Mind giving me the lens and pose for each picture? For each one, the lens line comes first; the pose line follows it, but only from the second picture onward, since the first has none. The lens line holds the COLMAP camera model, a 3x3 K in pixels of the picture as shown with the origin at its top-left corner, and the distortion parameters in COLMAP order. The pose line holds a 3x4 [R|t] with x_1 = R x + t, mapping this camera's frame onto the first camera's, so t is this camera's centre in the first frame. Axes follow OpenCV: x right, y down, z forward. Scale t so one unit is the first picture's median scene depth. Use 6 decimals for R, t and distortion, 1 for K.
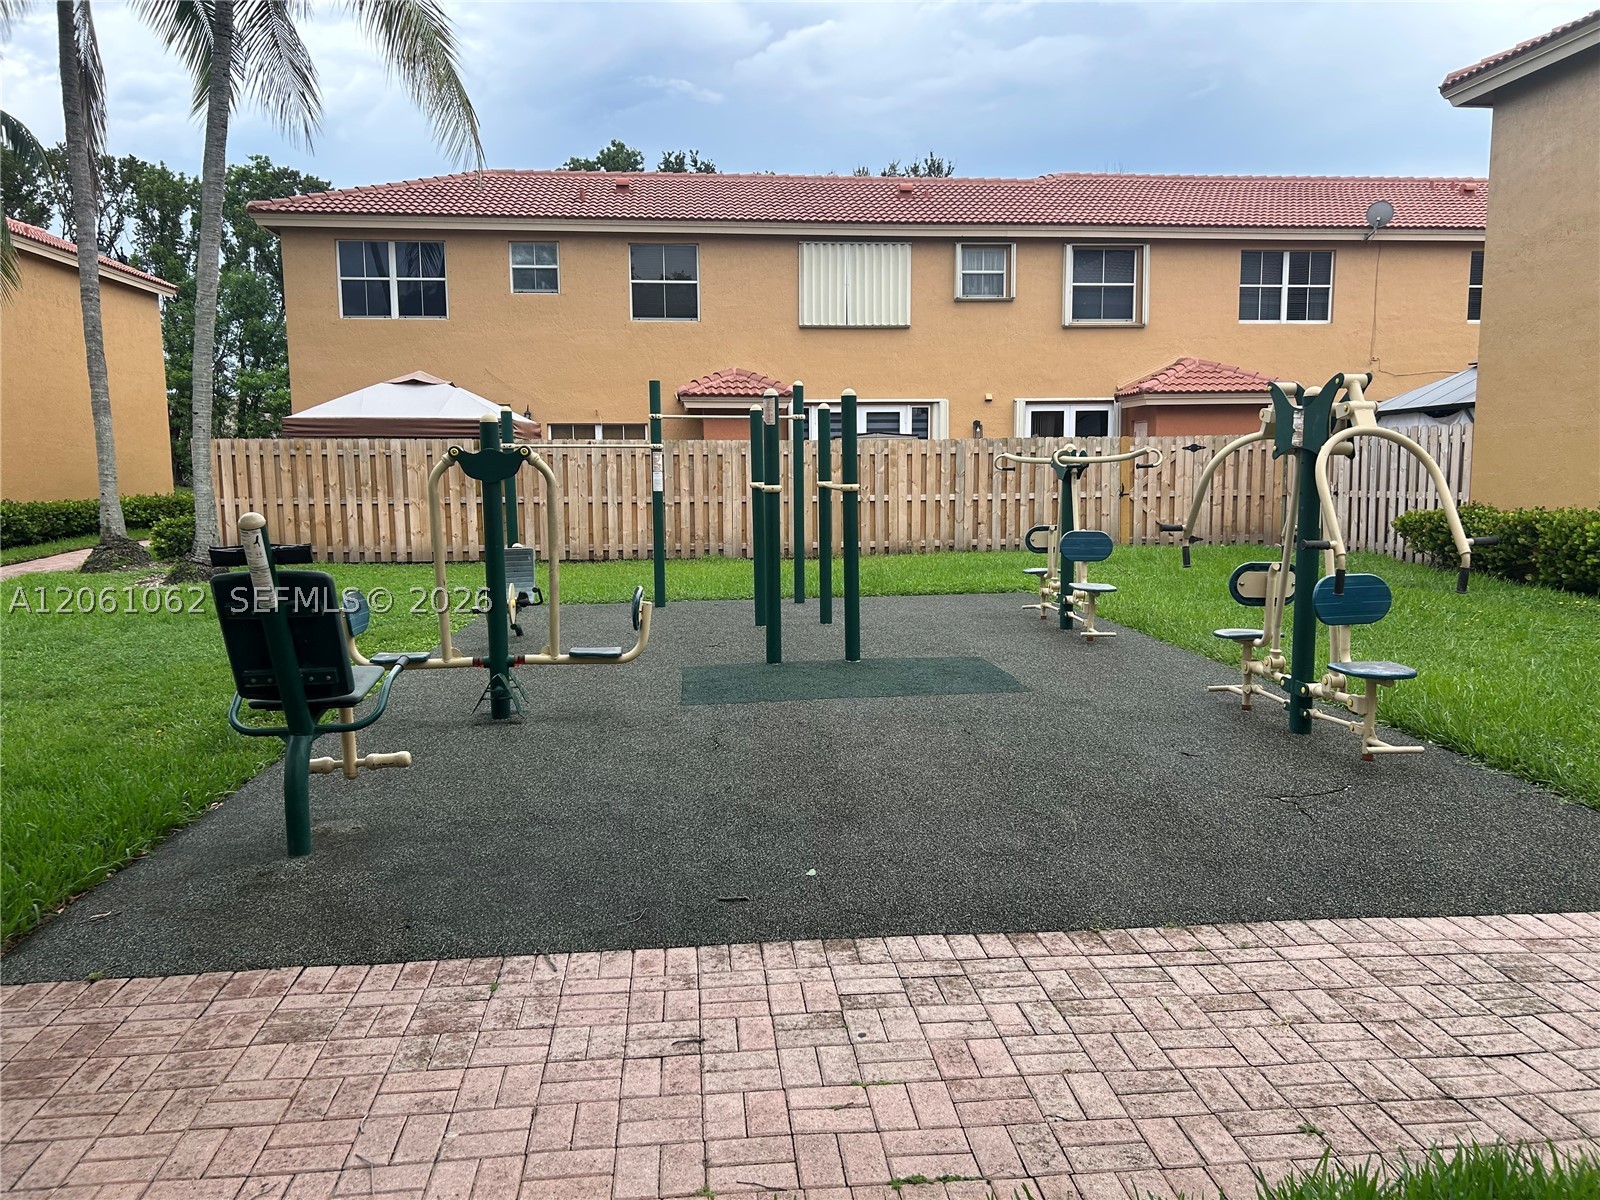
lens RADIAL K [[1207.9, 0, 804.4], [0, 1207.9, 626.9], [0, 0, 1]] dist [0.032987, -0.010869]
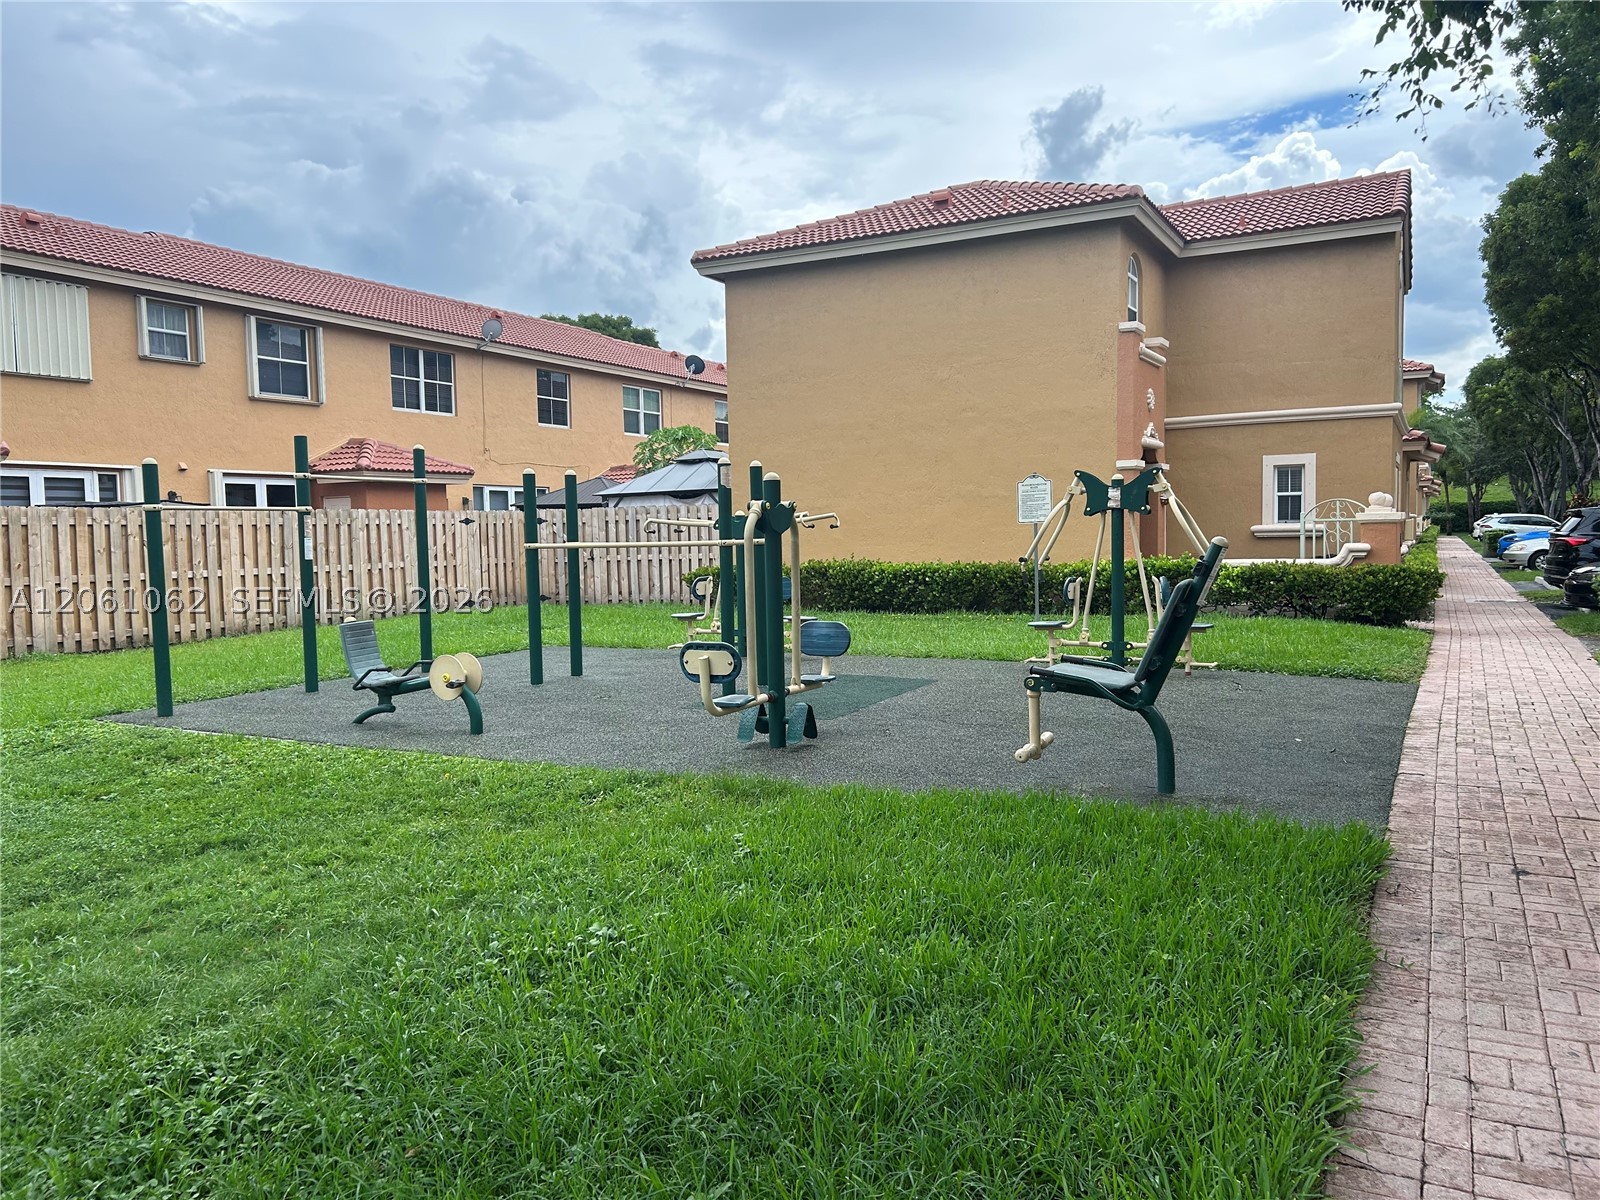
lens RADIAL K [[1207.9, 0, 805.5], [0, 1207.9, 606.4], [0, 0, 1]] dist [0.032987, -0.010869]
pose [[0.559391, -0.054275, 0.827125, -0.356178], [0.125234, 0.991933, -0.019608, -0.008193], [-0.819389, 0.114553, 0.561676, 0.112796]]
